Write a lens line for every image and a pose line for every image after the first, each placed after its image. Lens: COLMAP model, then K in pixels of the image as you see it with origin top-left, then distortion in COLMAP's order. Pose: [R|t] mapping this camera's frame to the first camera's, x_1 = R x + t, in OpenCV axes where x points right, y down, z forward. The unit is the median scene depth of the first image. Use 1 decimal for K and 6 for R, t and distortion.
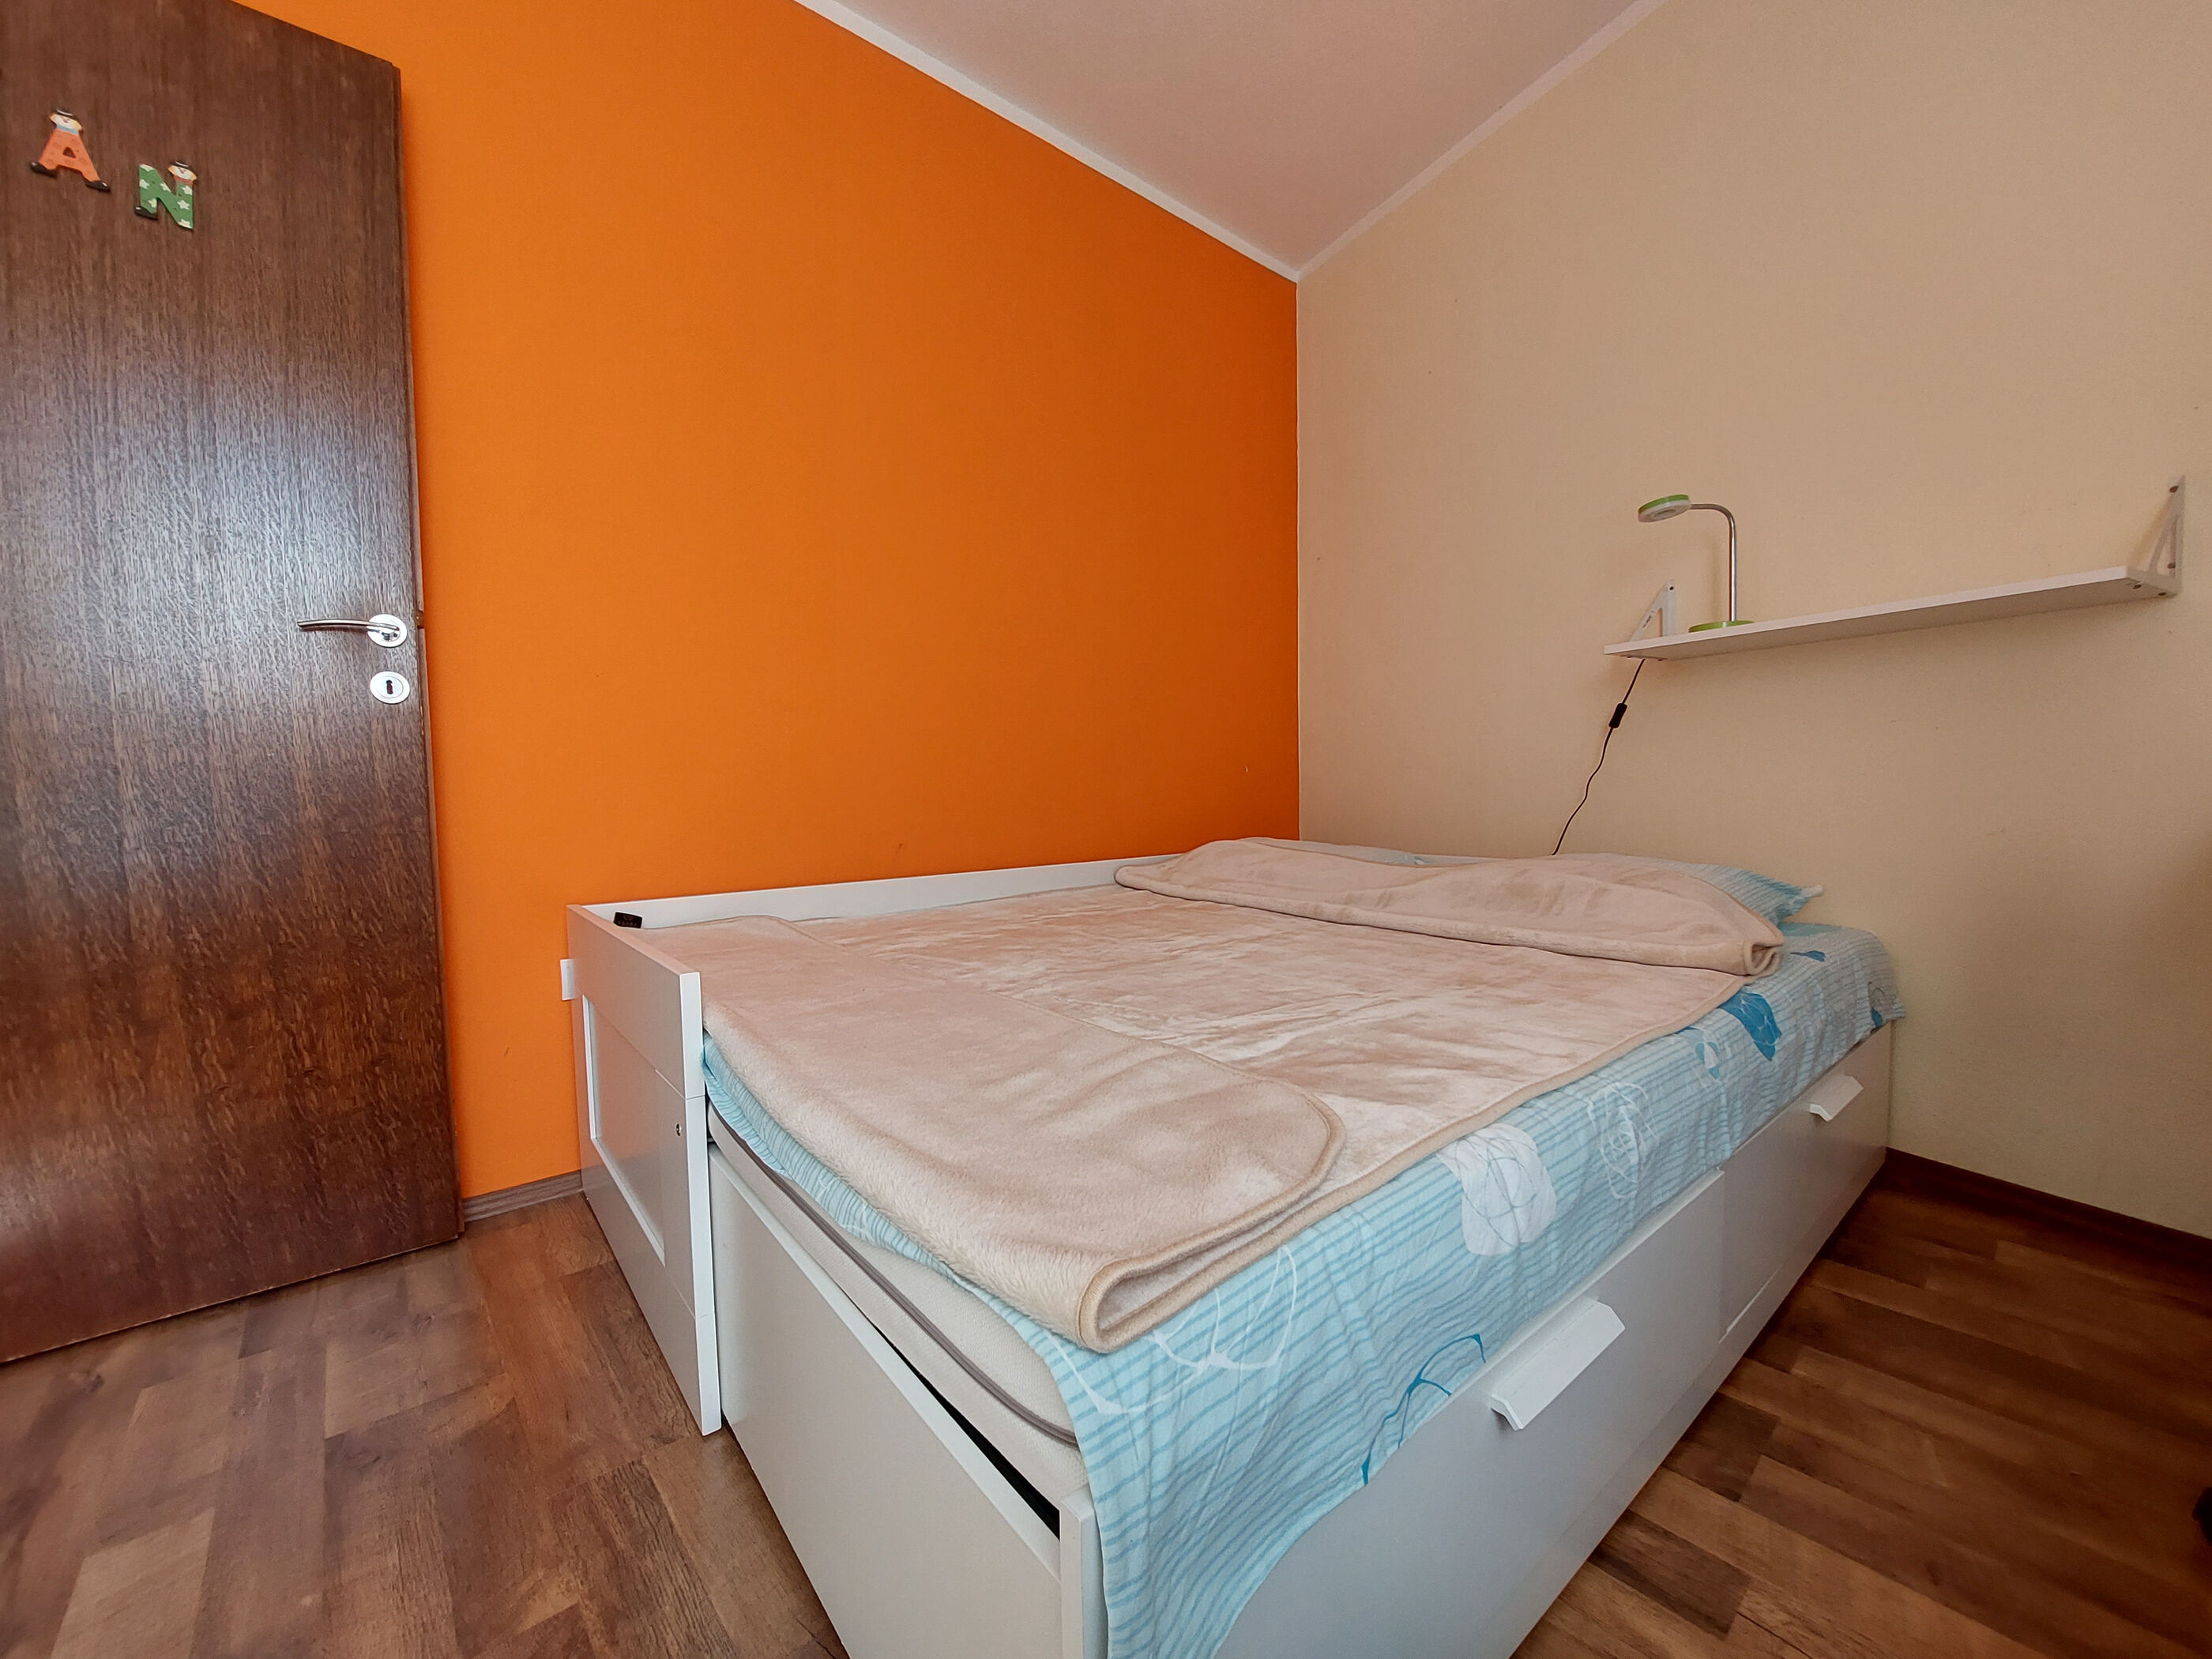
lens RADIAL K [[898.9, 0, 1101.5], [0, 898.9, 836.3], [0, 0, 1]] dist [-0.008999, -0.005049]
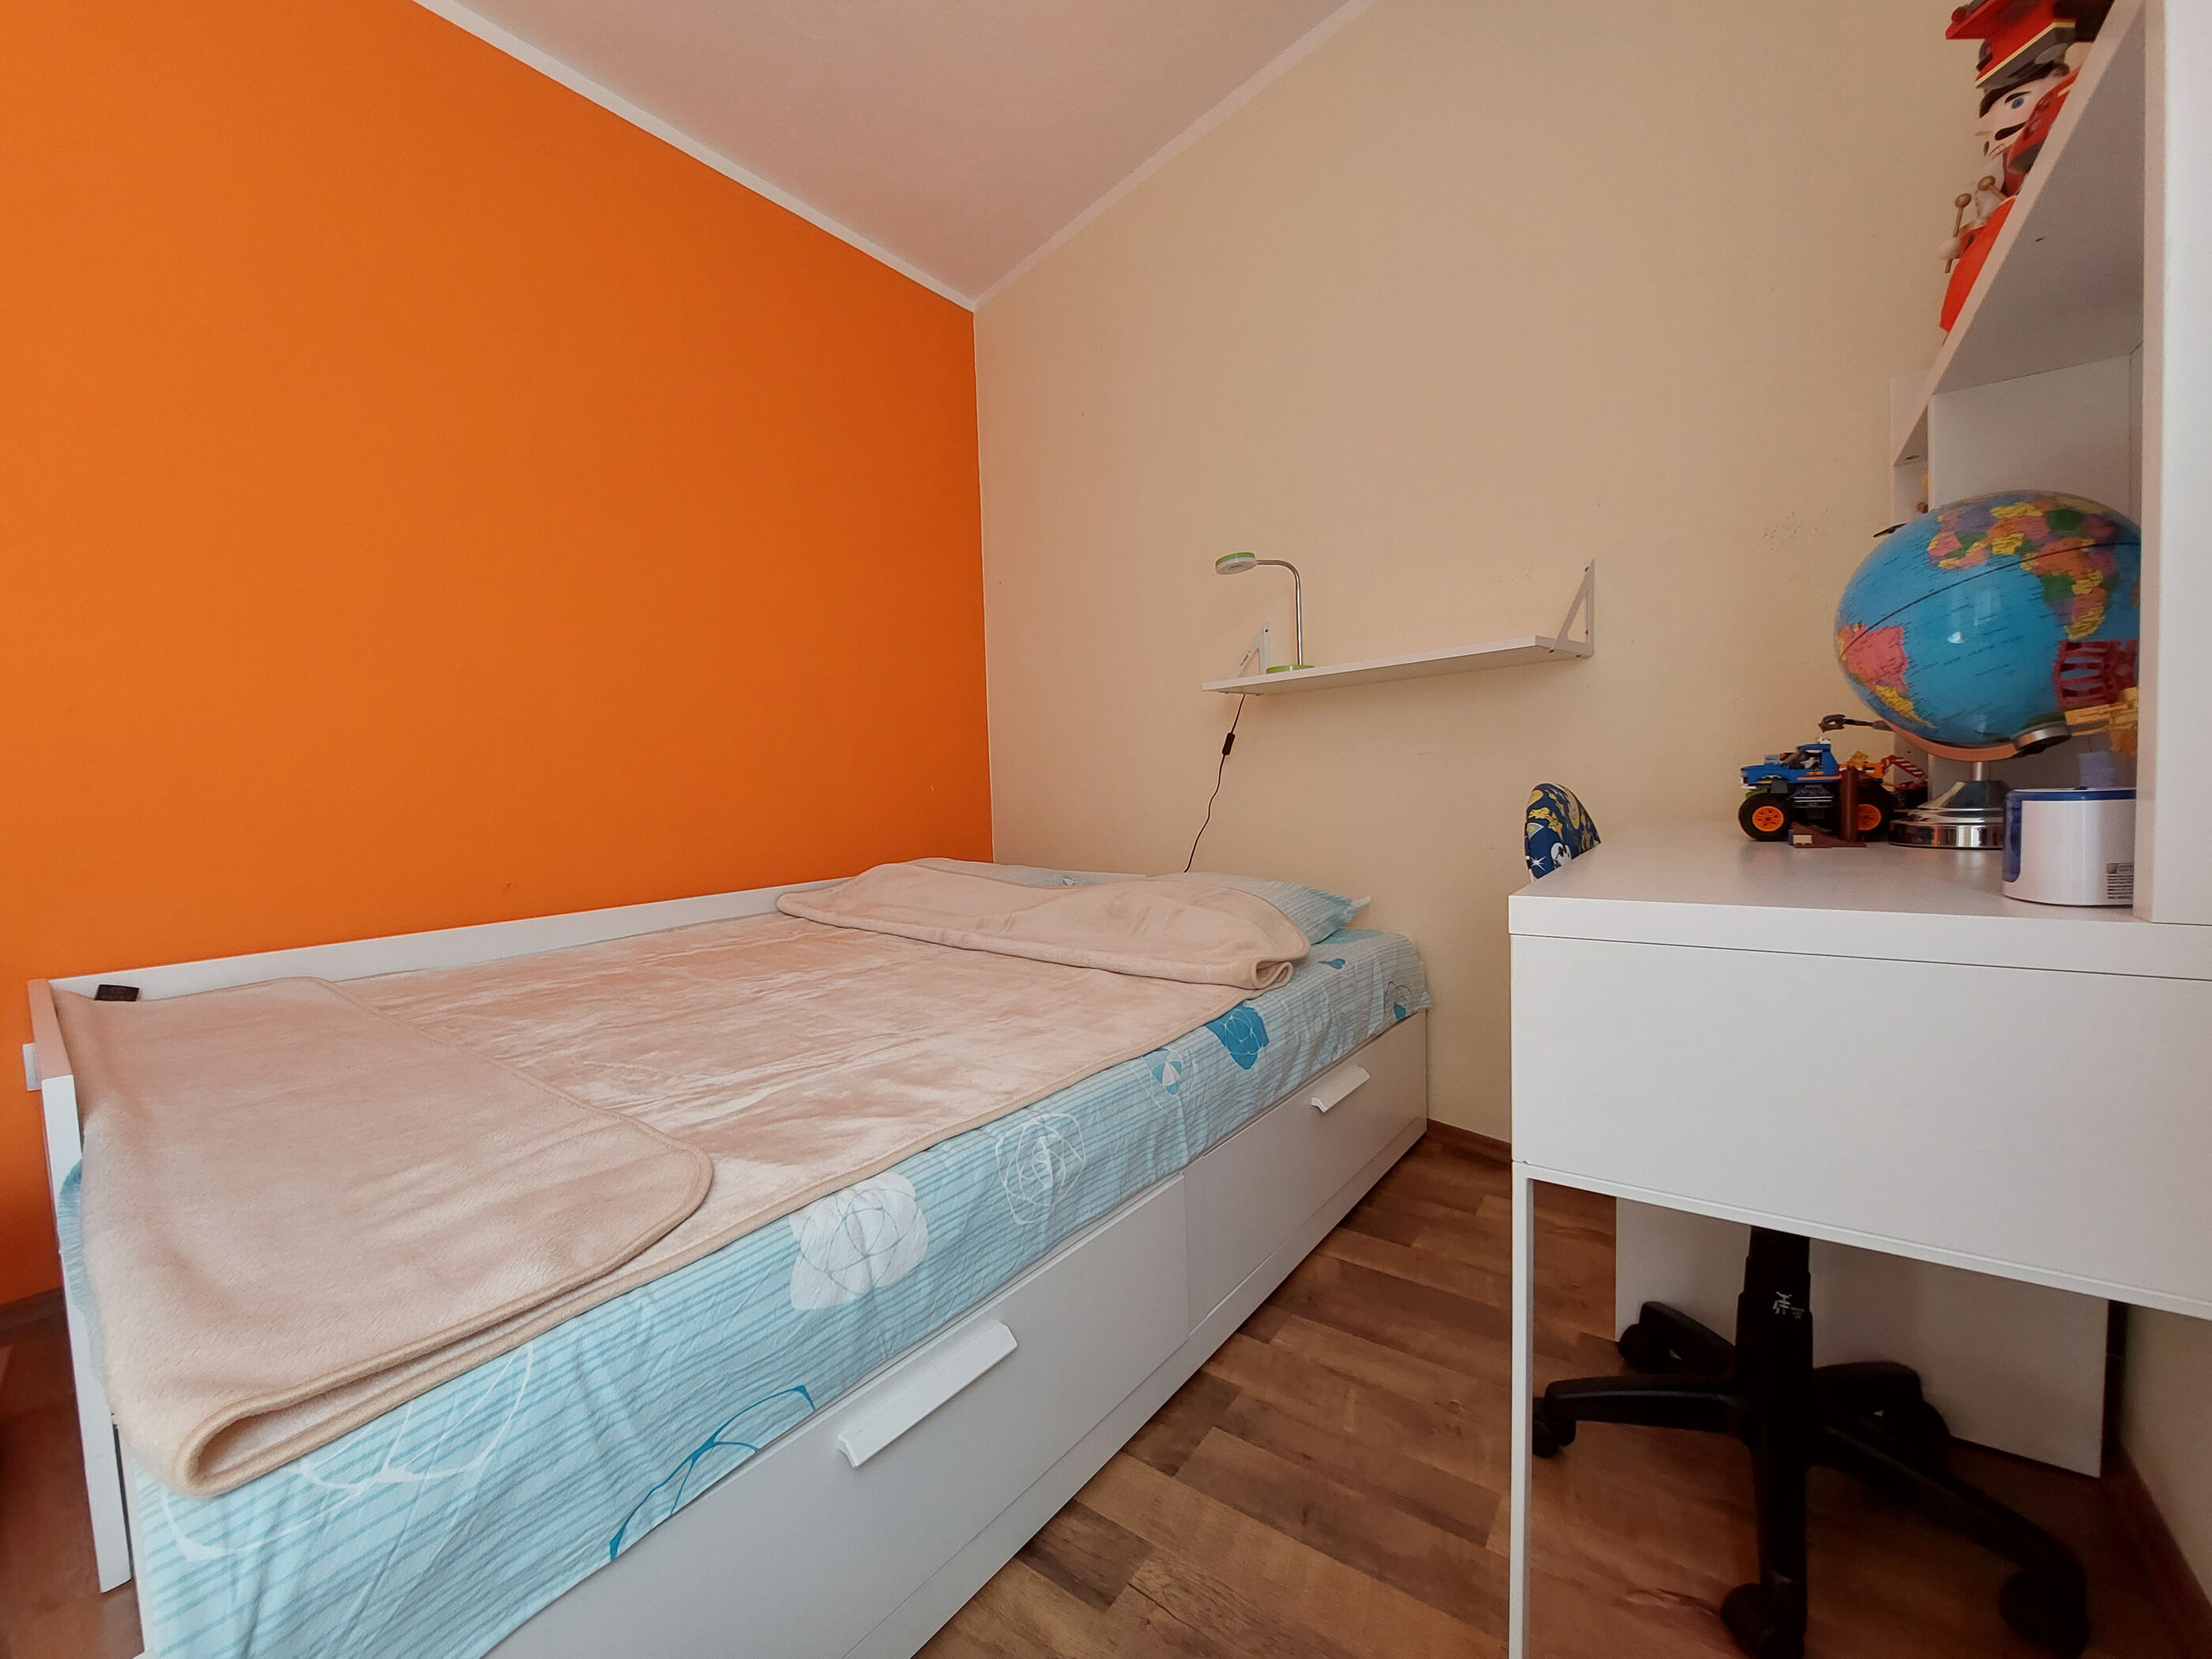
lens RADIAL K [[897.5, 0, 1097.3], [0, 897.5, 831.9], [0, 0, 1]] dist [-0.008721, -0.004972]
pose [[0.972834, -0.025160, 0.230132, 0.370364], [0.026301, 0.999652, -0.001893, -0.064898], [-0.230005, 0.007894, 0.973158, -0.087001]]
